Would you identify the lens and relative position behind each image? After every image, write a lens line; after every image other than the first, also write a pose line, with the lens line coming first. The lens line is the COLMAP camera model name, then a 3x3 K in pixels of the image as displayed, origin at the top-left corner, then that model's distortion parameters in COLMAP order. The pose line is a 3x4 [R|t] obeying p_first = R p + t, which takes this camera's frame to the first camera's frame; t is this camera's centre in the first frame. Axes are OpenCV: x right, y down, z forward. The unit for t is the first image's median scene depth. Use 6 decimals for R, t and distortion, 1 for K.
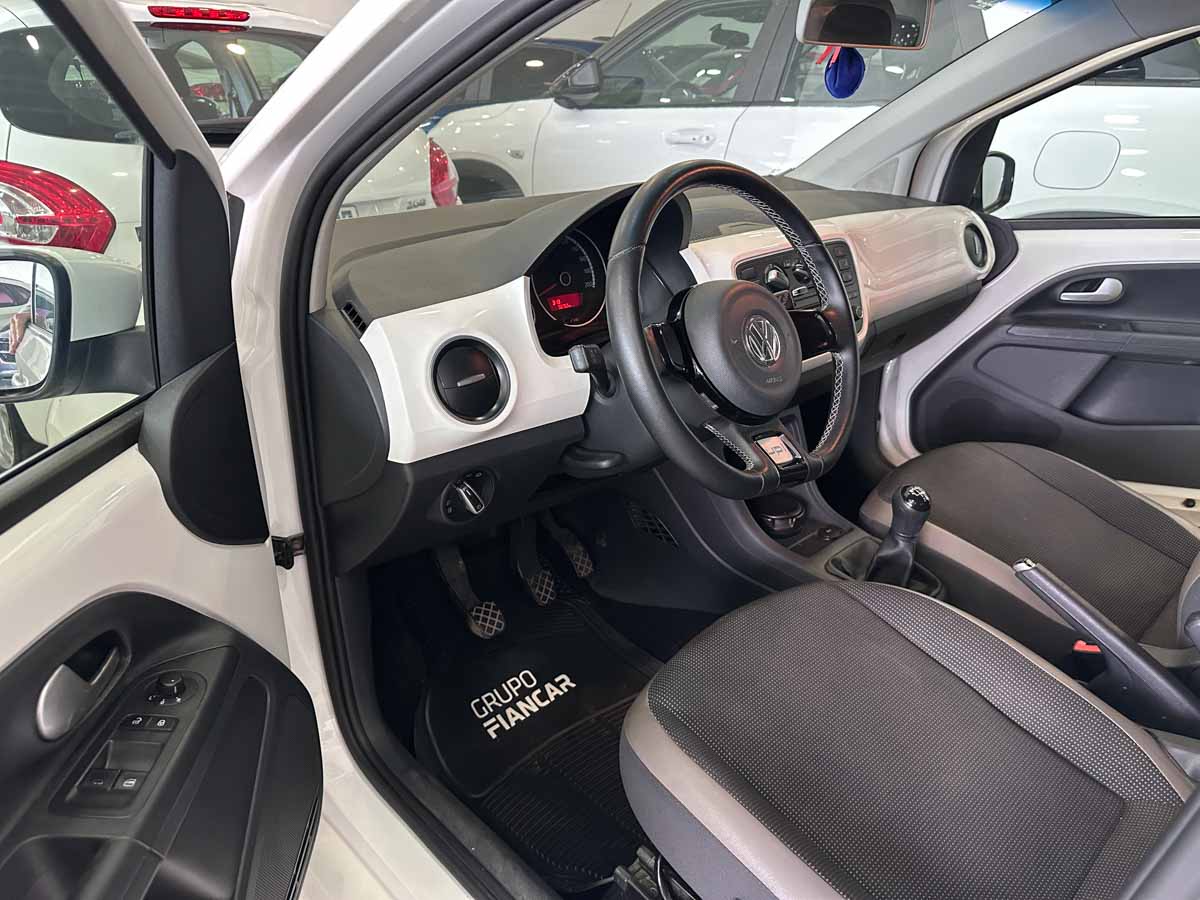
lens RADIAL K [[852.8, 0, 601.8], [0, 852.8, 455.4], [0, 0, 1]] dist [0.061728, -0.087592]
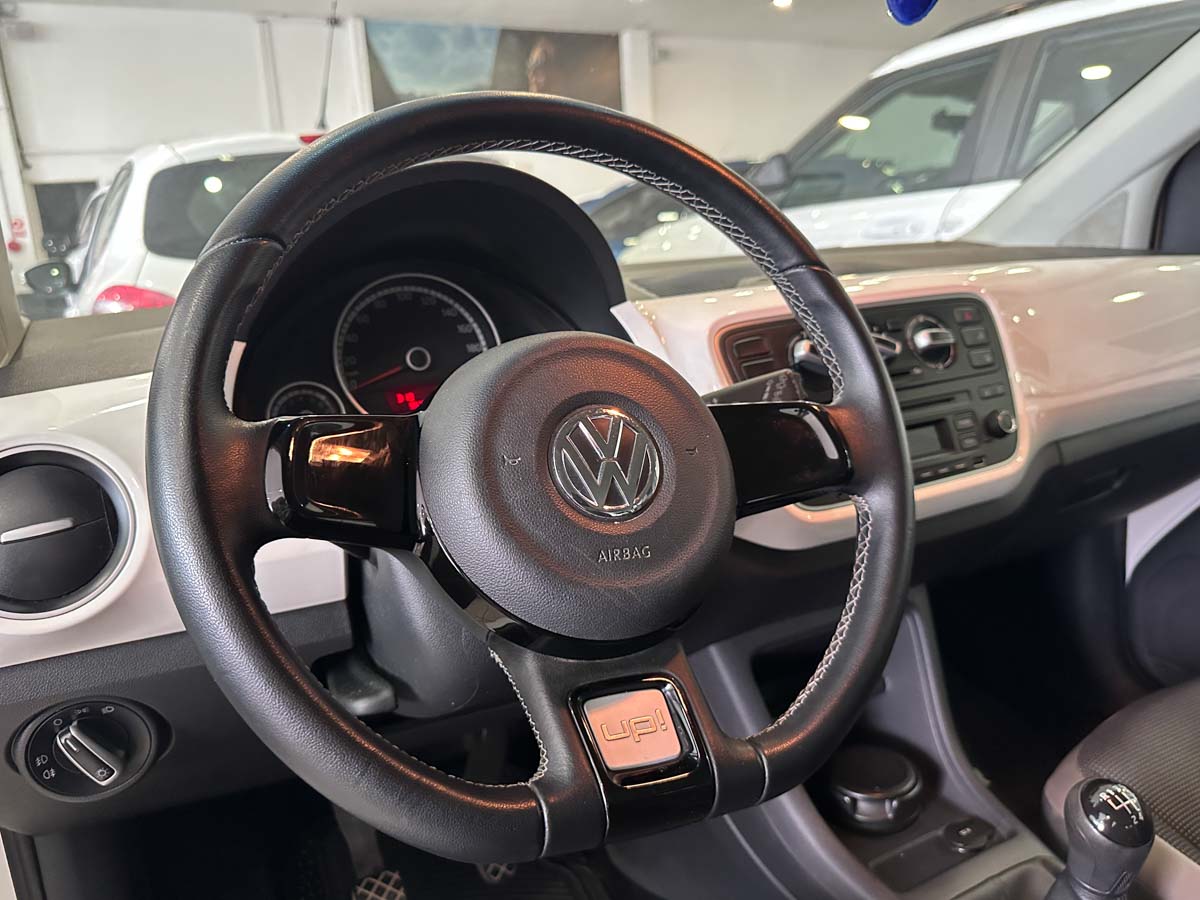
lens RADIAL K [[875.3, 0, 608.7], [0, 875.3, 448.9], [0, 0, 1]] dist [-0.013118, -0.010229]
pose [[0.953824, 0.006713, -0.300291, 0.214694], [-0.056026, 0.986181, -0.155912, -0.048510], [0.295095, 0.165536, 0.941019, 0.393580]]
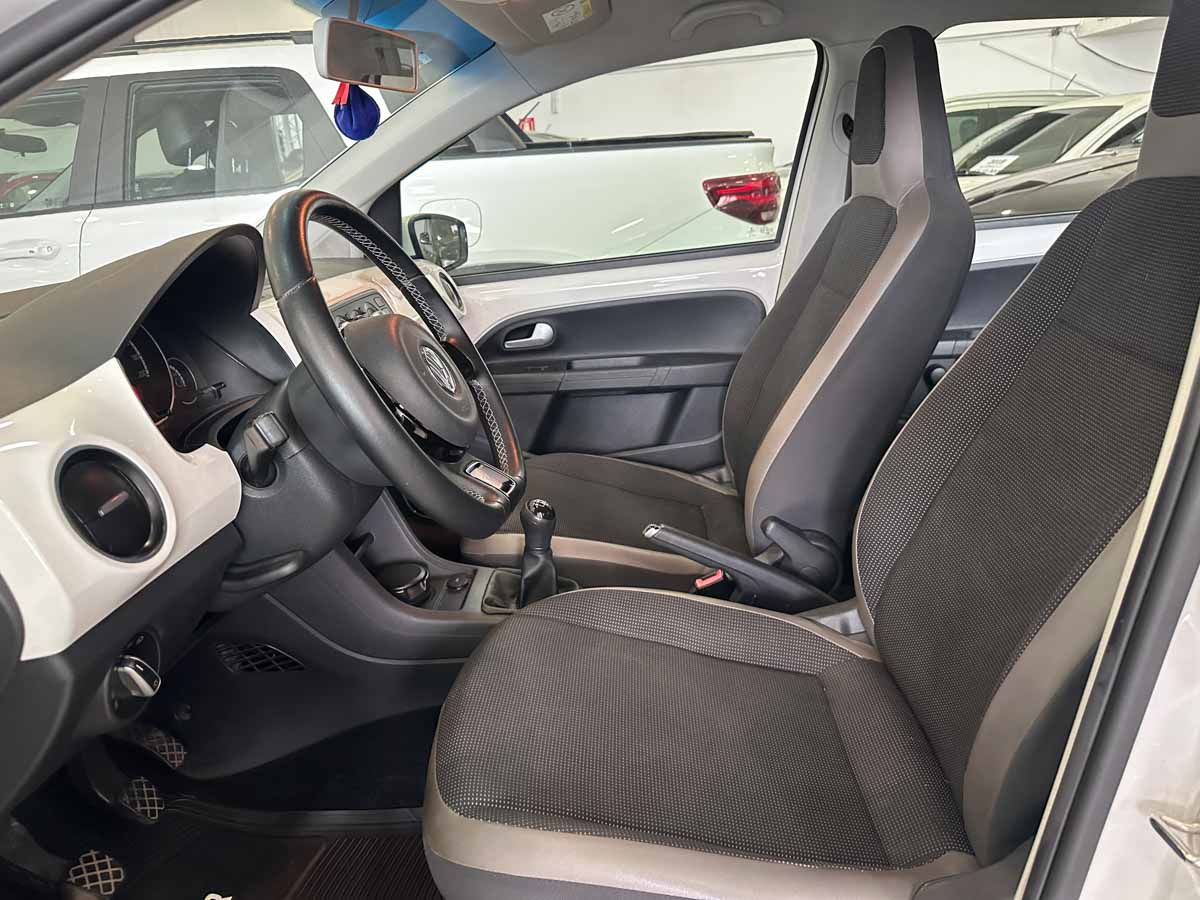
lens RADIAL K [[852.8, 0, 595.8], [0, 852.8, 447.6], [0, 0, 1]] dist [0.061728, -0.087592]
pose [[0.717543, -0.260878, 0.645813, -0.203576], [0.341372, 0.939928, 0.000399, 0.001333], [-0.607122, 0.220176, 0.763495, 0.139856]]
